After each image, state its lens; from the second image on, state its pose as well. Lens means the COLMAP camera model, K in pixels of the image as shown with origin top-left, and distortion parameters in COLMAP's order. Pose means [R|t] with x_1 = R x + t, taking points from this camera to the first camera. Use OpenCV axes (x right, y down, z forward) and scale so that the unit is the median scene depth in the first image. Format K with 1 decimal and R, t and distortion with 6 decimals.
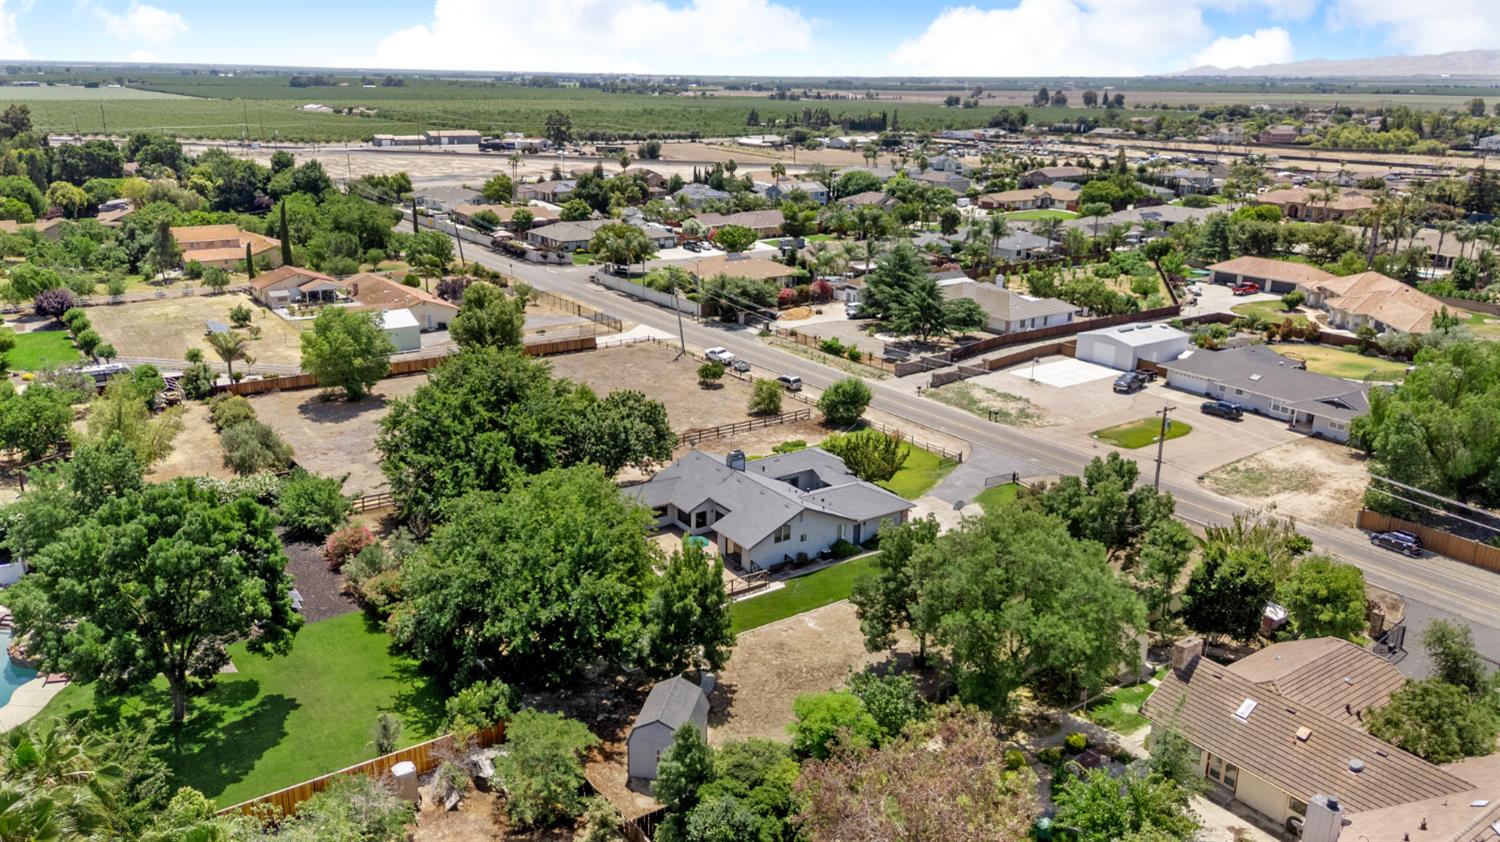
lens RADIAL K [[1116.5, 0, 772.5], [0, 1116.5, 420.9], [0, 0, 1]] dist [0.021073, -0.005534]
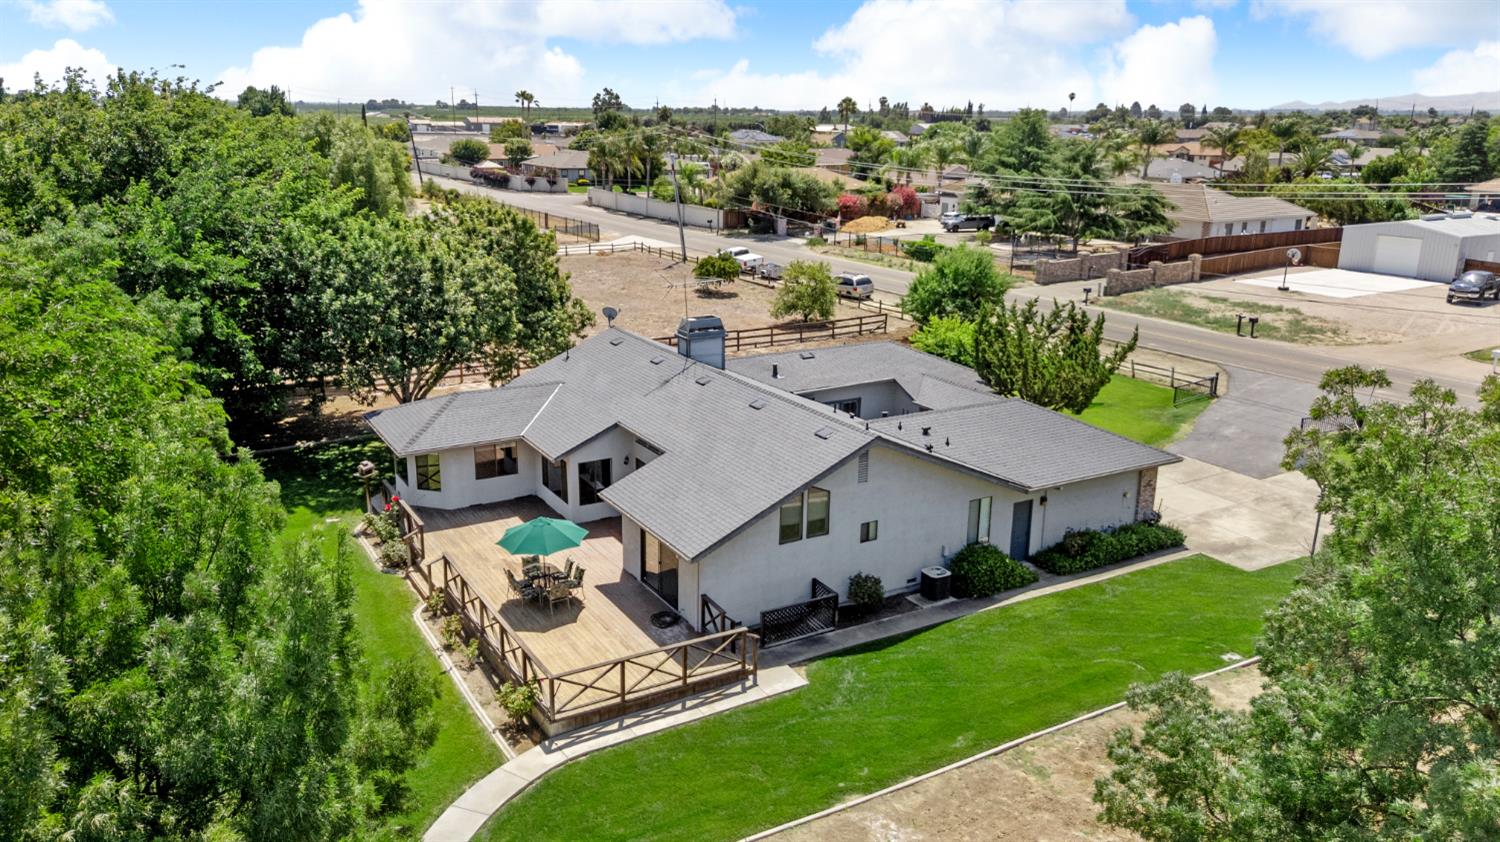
lens RADIAL K [[1116.5, 0, 772.5], [0, 1116.5, 420.9], [0, 0, 1]] dist [0.021073, -0.005534]
pose [[0.997842, 0.019094, -0.062821, 0.017016], [-0.021147, 0.999259, -0.032175, 0.073922], [0.062160, 0.033434, 0.997506, 0.592198]]
